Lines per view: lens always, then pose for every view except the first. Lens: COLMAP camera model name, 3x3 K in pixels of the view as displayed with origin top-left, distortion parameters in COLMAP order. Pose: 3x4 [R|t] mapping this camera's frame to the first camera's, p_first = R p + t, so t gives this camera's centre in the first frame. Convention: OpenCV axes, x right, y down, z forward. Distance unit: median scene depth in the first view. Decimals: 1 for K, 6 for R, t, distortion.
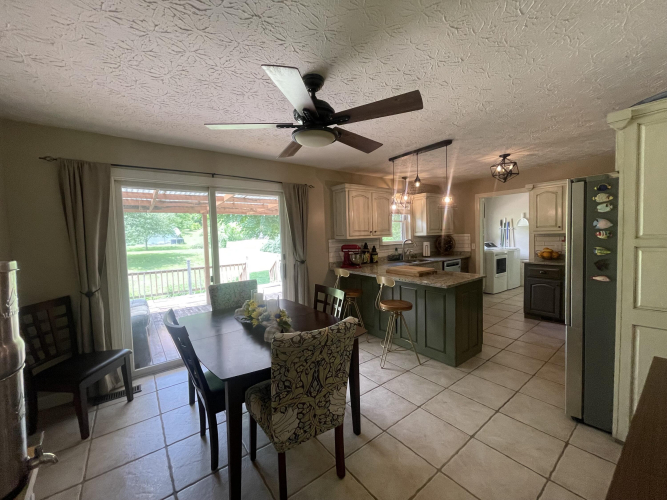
lens RADIAL K [[266.1, 0, 329.5], [0, 266.1, 248.8], [0, 0, 1]] dist [0.004814, 0.000650]
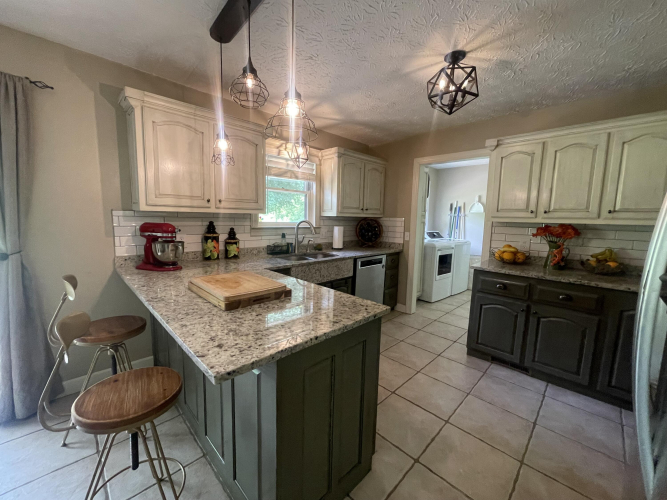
lens RADIAL K [[266.1, 0, 328.5], [0, 266.1, 249.0], [0, 0, 1]] dist [0.004814, 0.000650]
pose [[0.991064, 0.039344, 0.127452, 0.272629], [-0.047790, 0.996811, 0.063899, -0.011634], [-0.124532, -0.069419, 0.989784, 0.373565]]
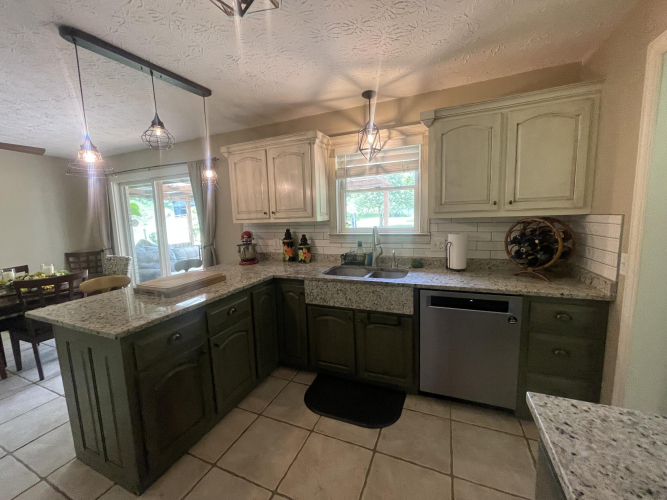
lens RADIAL K [[266.1, 0, 329.6], [0, 266.1, 248.9], [0, 0, 1]] dist [0.004814, 0.000650]
pose [[0.498079, 0.120178, -0.858763, 0.663531], [-0.028814, 0.992096, 0.122125, -0.050737], [0.866653, -0.036083, 0.497605, 0.674794]]
